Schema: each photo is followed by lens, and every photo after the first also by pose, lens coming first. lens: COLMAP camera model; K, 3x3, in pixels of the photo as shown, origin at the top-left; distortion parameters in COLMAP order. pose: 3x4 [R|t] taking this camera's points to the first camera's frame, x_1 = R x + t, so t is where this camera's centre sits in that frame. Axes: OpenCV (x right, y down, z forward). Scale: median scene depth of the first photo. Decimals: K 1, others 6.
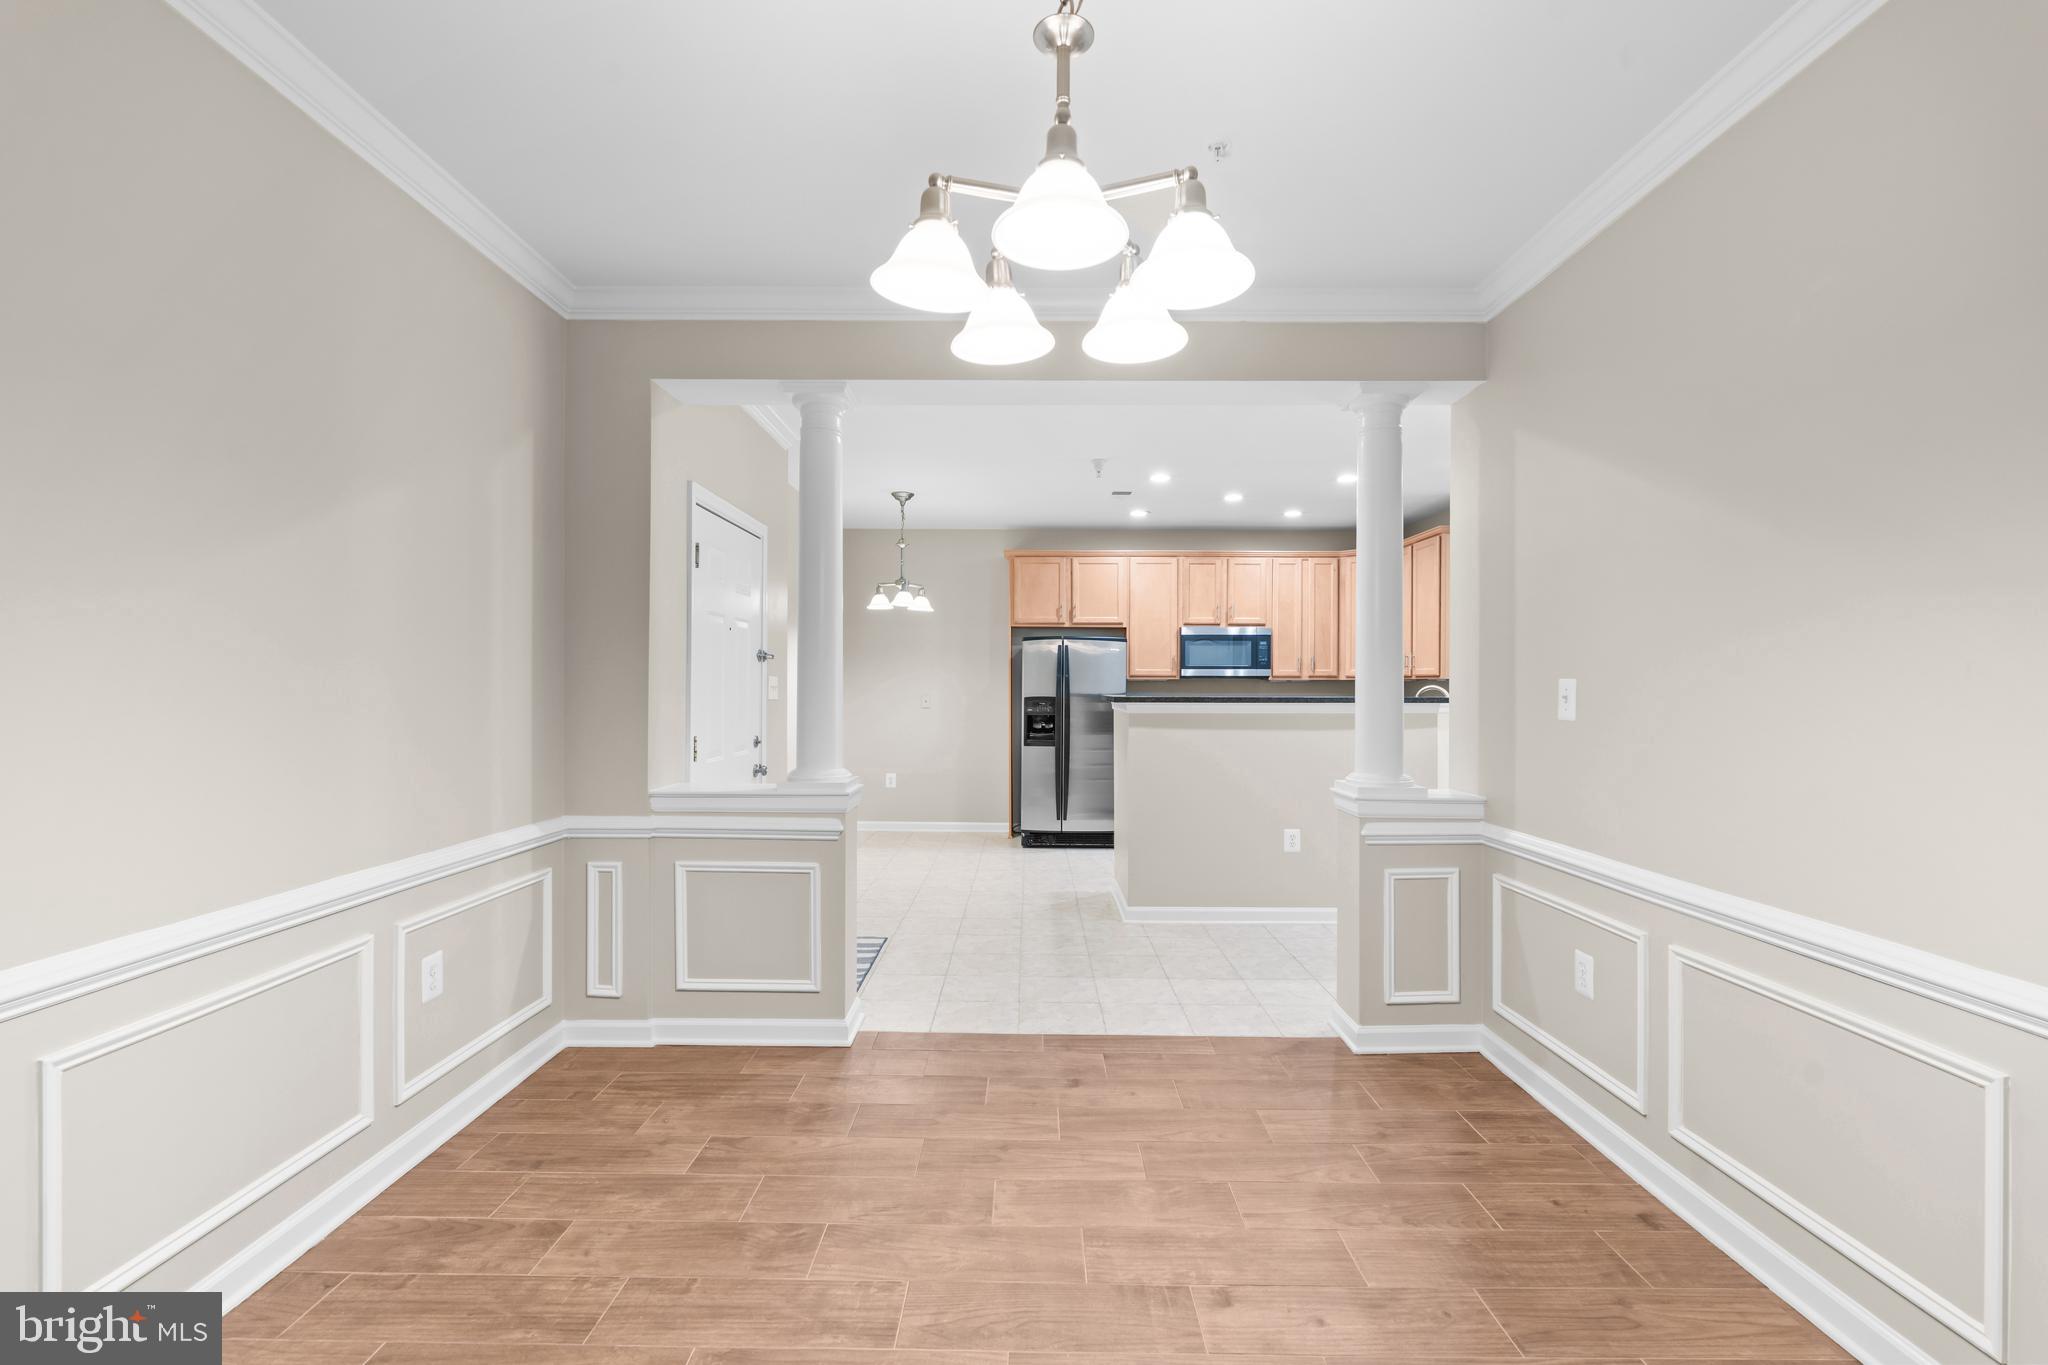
lens RADIAL K [[895.3, 0, 1019.9], [0, 895.3, 680.0], [0, 0, 1]] dist [-0.000872, 0.000080]
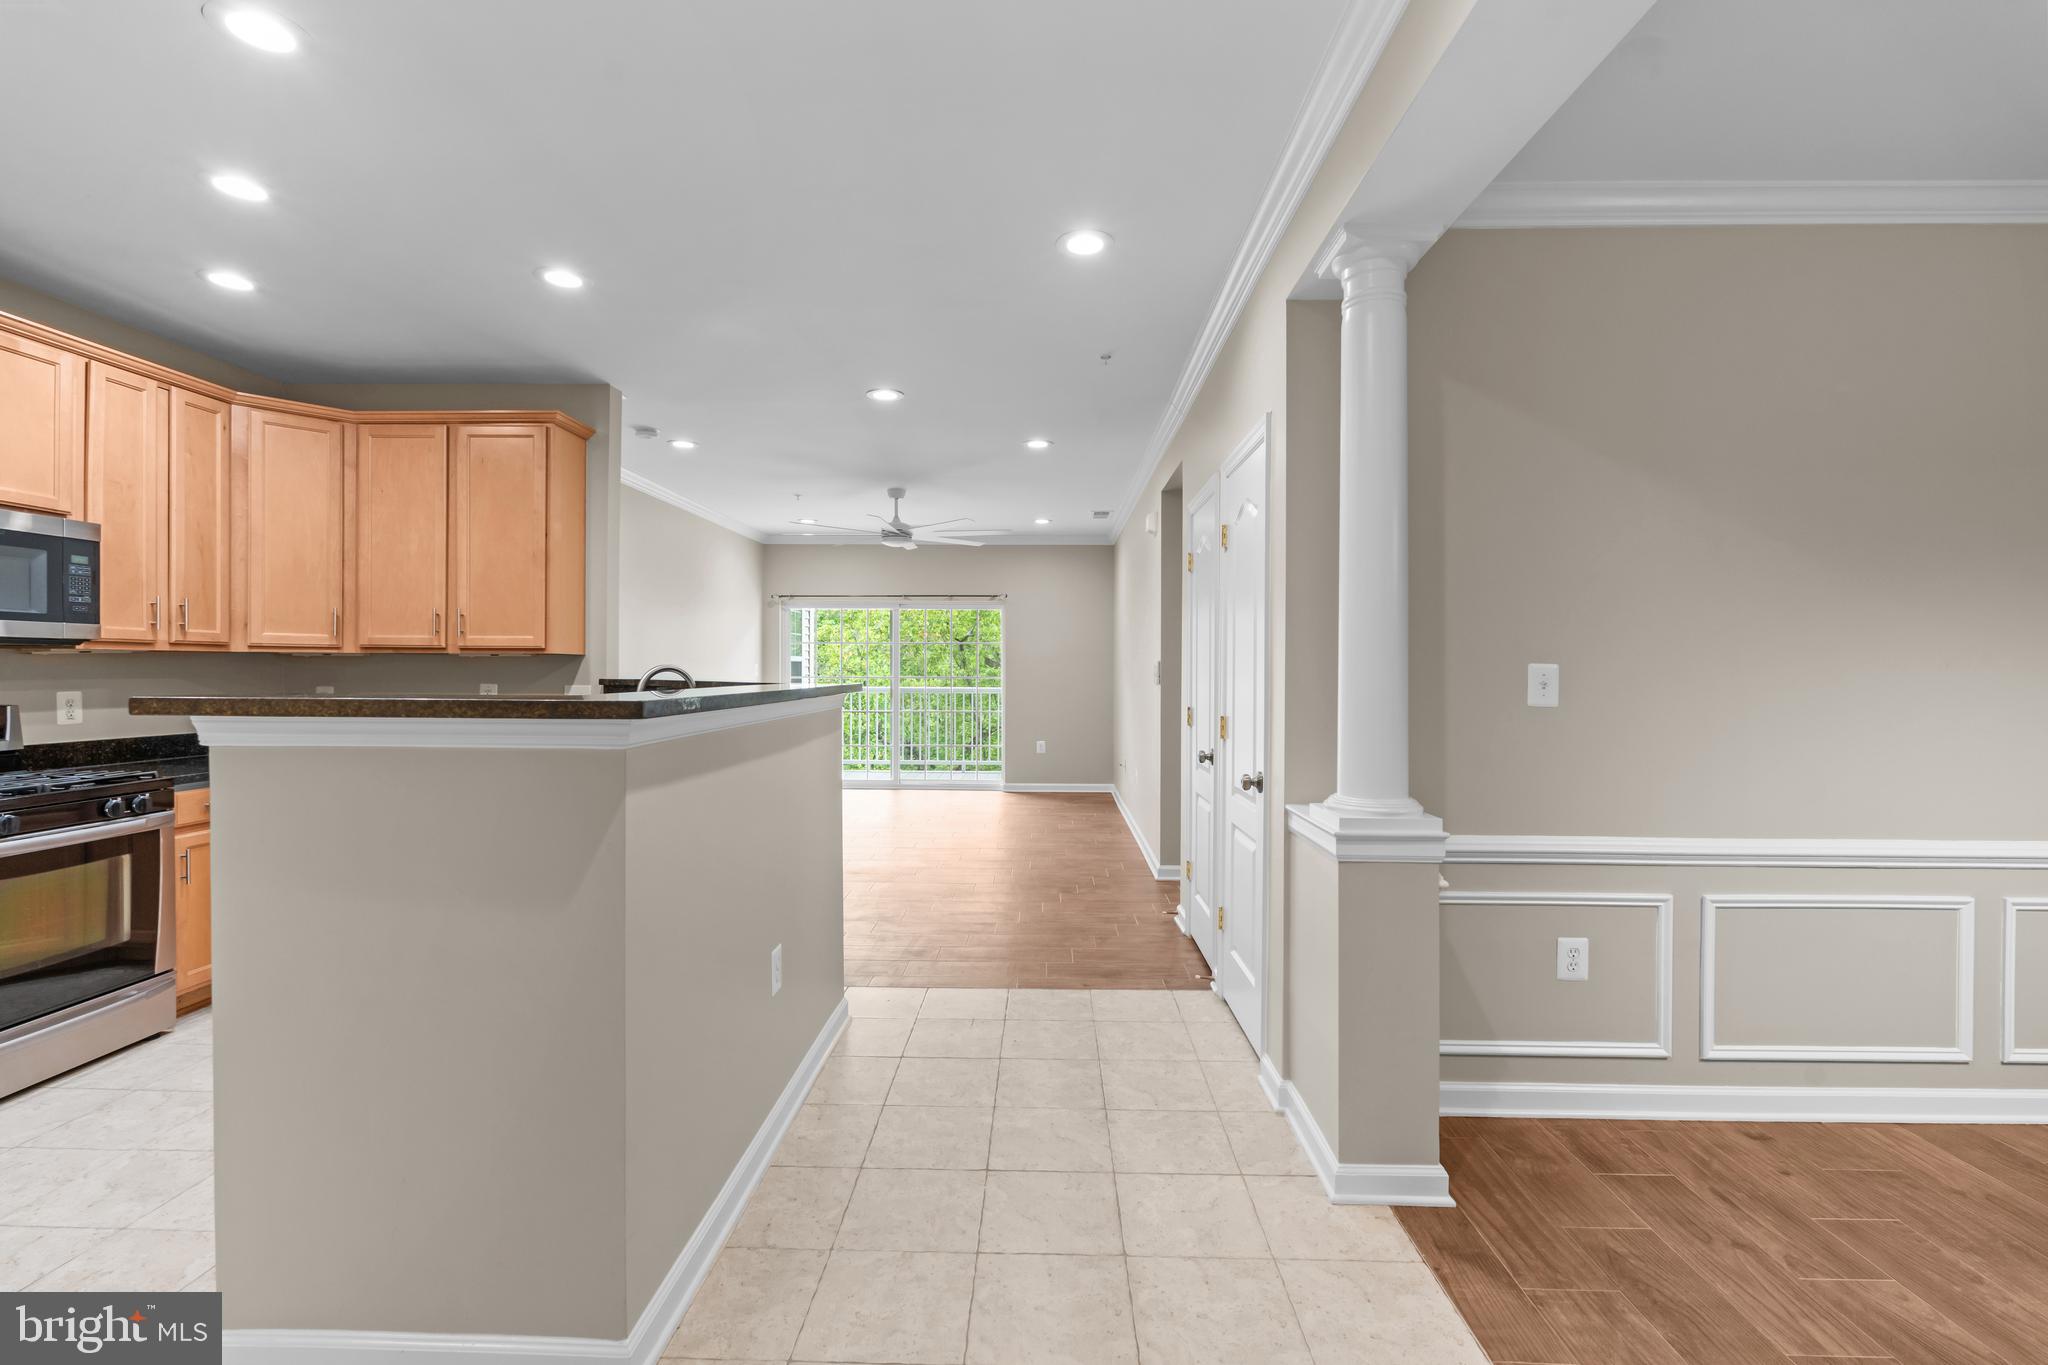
lens RADIAL K [[898.6, 0, 1022.2], [0, 898.6, 675.2], [0, 0, 1]] dist [-0.002594, -0.000264]
pose [[0.020002, -0.009518, 0.999755, -0.246018], [-0.011964, 0.999881, 0.009758, 0.005432], [-0.999728, -0.012156, 0.019886, 1.028256]]
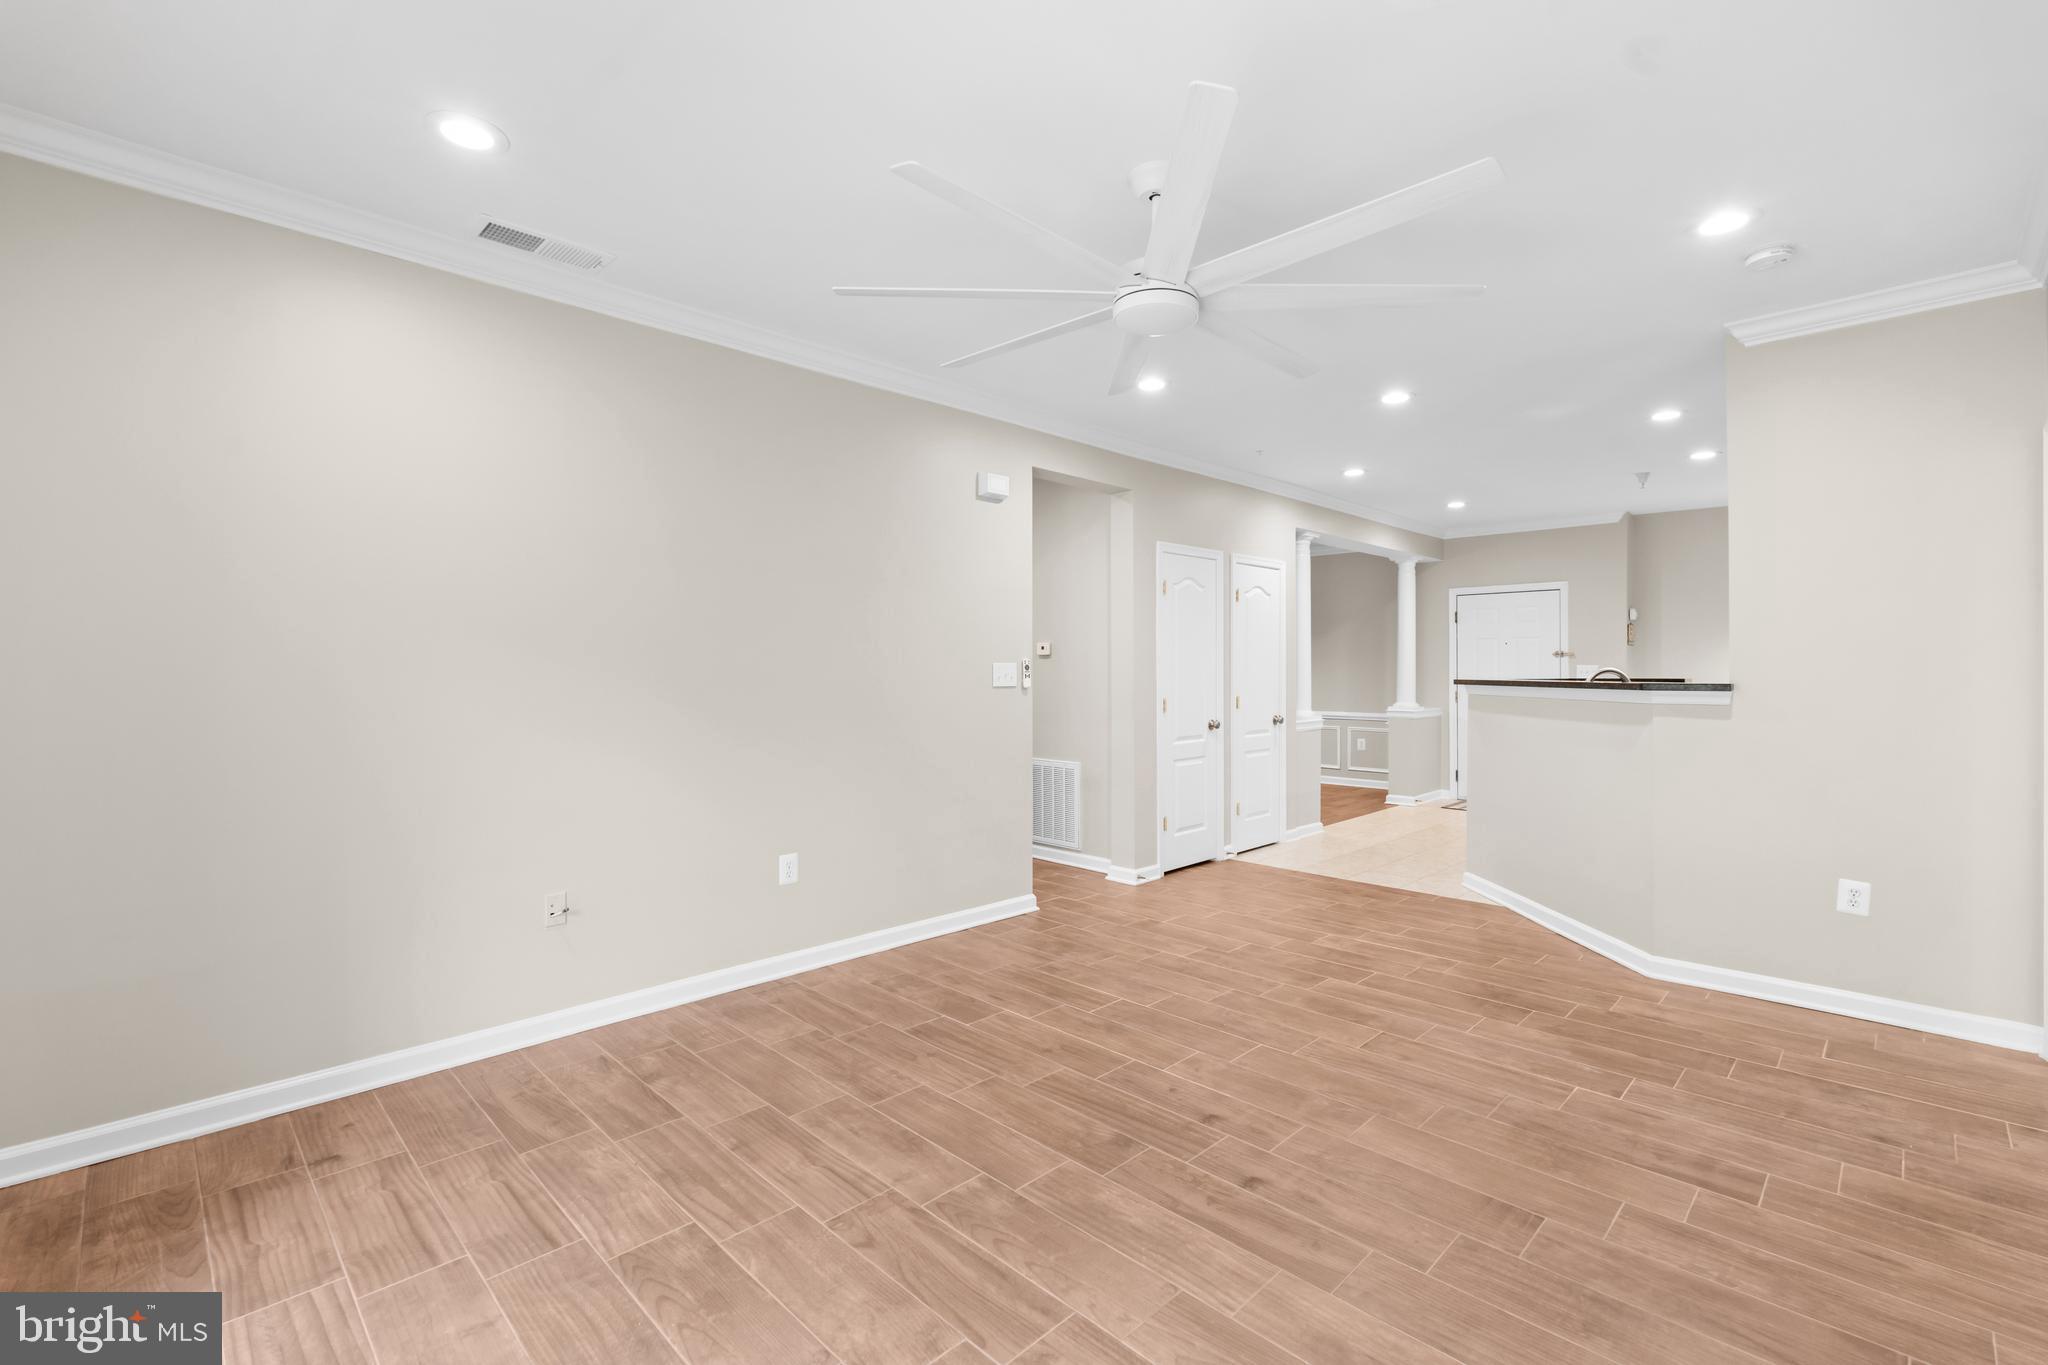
lens RADIAL K [[895.3, 0, 1019.9], [0, 895.3, 680.0], [0, 0, 1]] dist [-0.000872, 0.000080]
pose [[-0.704857, 0.004935, -0.709332, 1.986124], [0.004102, 0.999987, 0.002881, 0.016741], [0.709338, -0.000879, -0.704868, 1.673033]]
